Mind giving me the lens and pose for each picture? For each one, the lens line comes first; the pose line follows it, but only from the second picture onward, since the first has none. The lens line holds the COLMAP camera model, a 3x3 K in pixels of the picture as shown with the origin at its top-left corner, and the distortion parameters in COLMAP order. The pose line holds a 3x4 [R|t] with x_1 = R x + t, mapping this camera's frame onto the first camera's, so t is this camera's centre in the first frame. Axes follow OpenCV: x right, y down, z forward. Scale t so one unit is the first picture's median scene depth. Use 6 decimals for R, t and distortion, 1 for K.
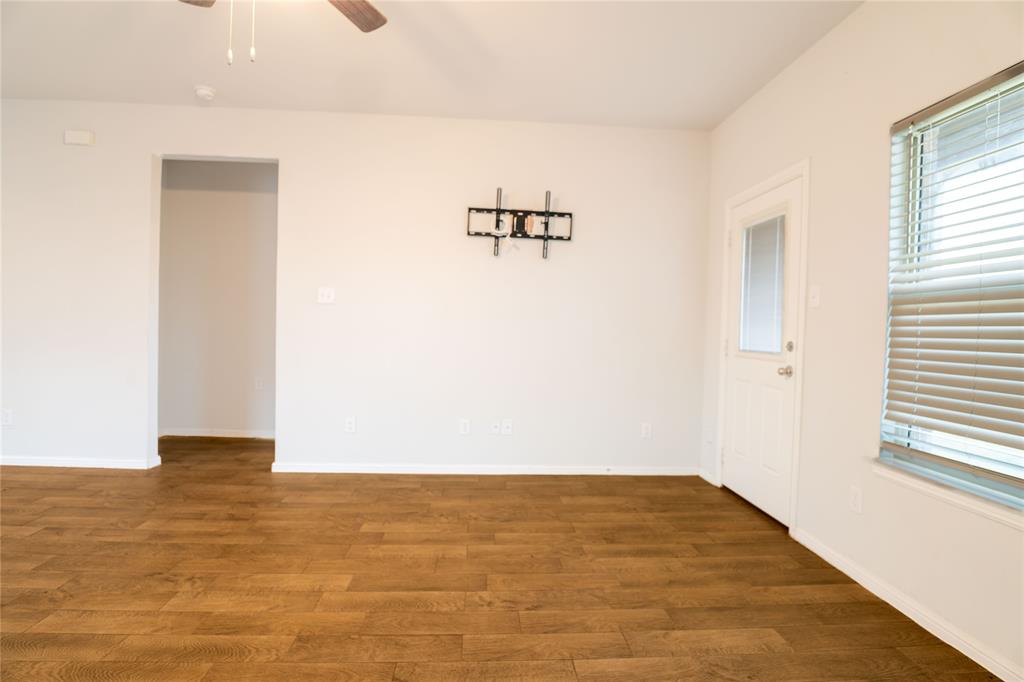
lens RADIAL K [[503.7, 0, 513.7], [0, 503.7, 340.6], [0, 0, 1]] dist [-0.021428, -0.000780]
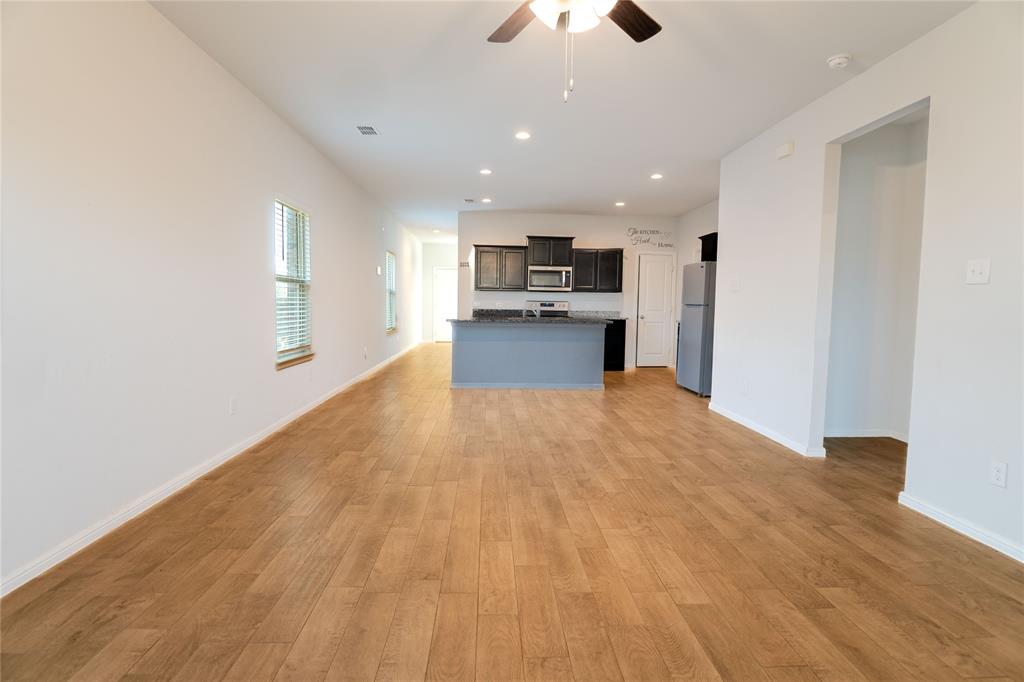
lens RADIAL K [[528.2, 0, 511.4], [0, 528.2, 338.4], [0, 0, 1]] dist [-0.009344, -0.005804]
pose [[-0.026322, 0.039420, -0.998876, 0.434532], [-0.042188, 0.998288, 0.040508, -0.002917], [0.998763, 0.043207, -0.024614, 0.507844]]
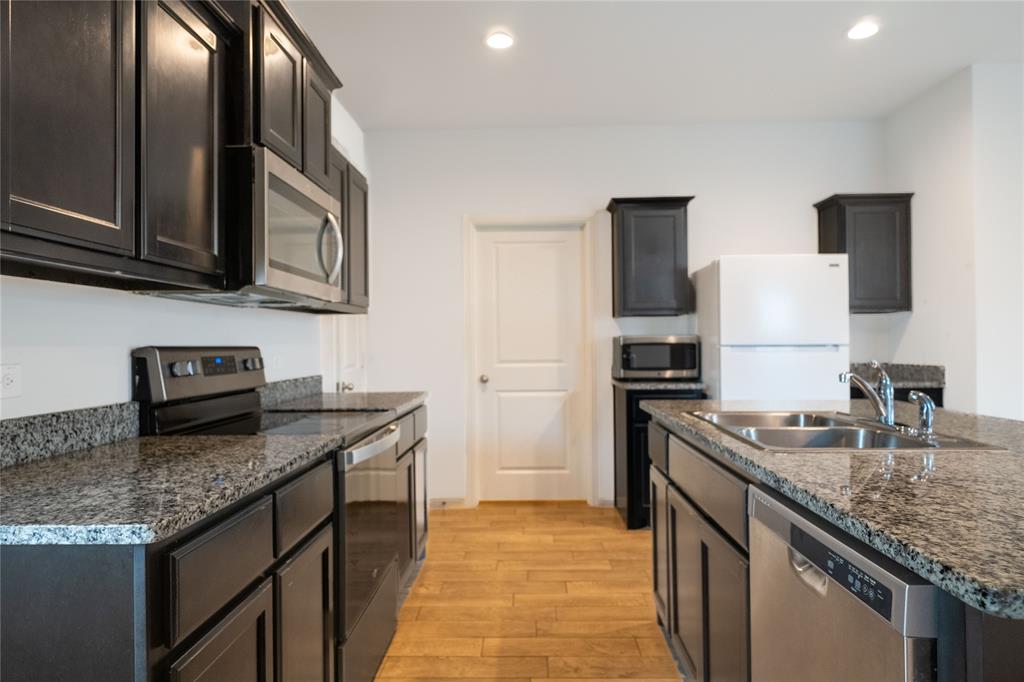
lens RADIAL K [[639.4, 0, 509.1], [0, 639.4, 336.1], [0, 0, 1]] dist [0.002795, 0.000645]
pose [[0.994885, -0.039243, -0.093082, -2.192515], [0.035771, 0.998611, -0.038684, -0.074048], [0.094470, 0.035156, 0.994907, -0.070507]]
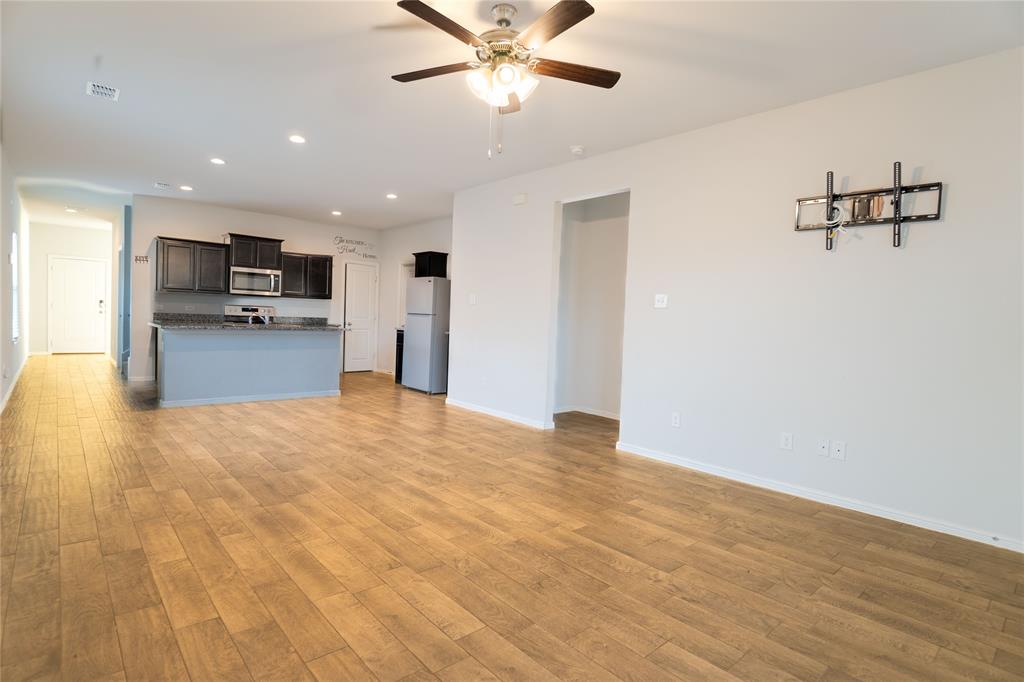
lens RADIAL K [[528.2, 0, 512.5], [0, 528.2, 341.7], [0, 0, 1]] dist [-0.009344, -0.005804]
pose [[0.612727, 0.031817, -0.789654, 0.452330], [-0.042296, 0.999077, 0.007435, 0.007839], [0.789162, 0.028844, 0.613507, 0.023713]]
